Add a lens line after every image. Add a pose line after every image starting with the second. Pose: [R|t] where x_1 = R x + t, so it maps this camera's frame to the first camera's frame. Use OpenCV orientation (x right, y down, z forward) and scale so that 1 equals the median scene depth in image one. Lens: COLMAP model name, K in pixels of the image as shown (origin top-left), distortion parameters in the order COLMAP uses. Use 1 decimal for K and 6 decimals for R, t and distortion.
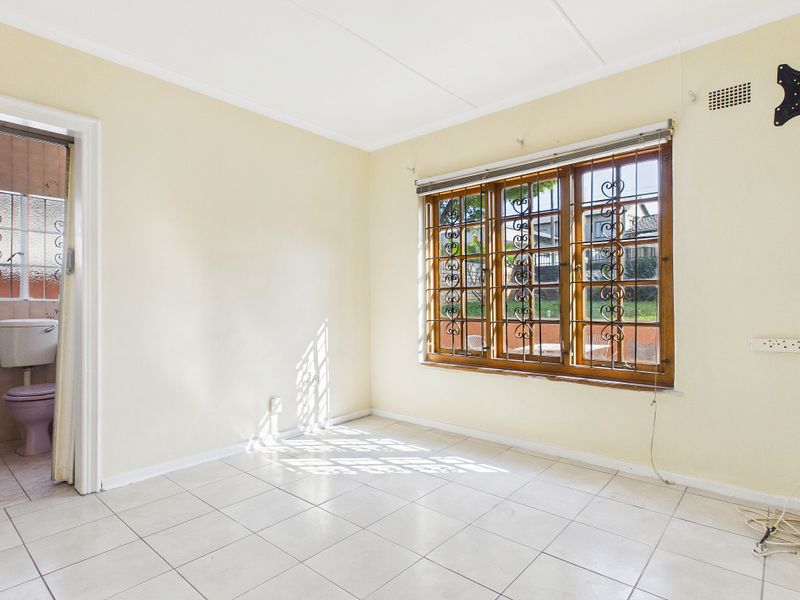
lens RADIAL K [[448.6, 0, 400.0], [0, 448.6, 300.0], [0, 0, 1]] dist [0.019542, -0.000614]
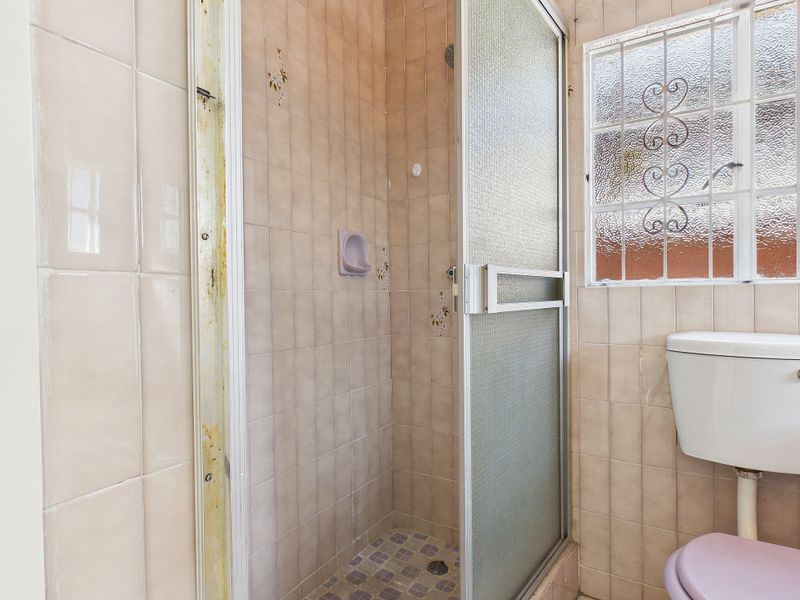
lens RADIAL K [[448.6, 0, 400.0], [0, 448.6, 300.0], [0, 0, 1]] dist [0.019542, -0.000614]
pose [[0.188667, 0.007974, -0.982009, -0.505107], [0.007650, 0.999925, 0.009590, 0.009739], [0.982011, -0.009322, 0.188592, 0.645831]]
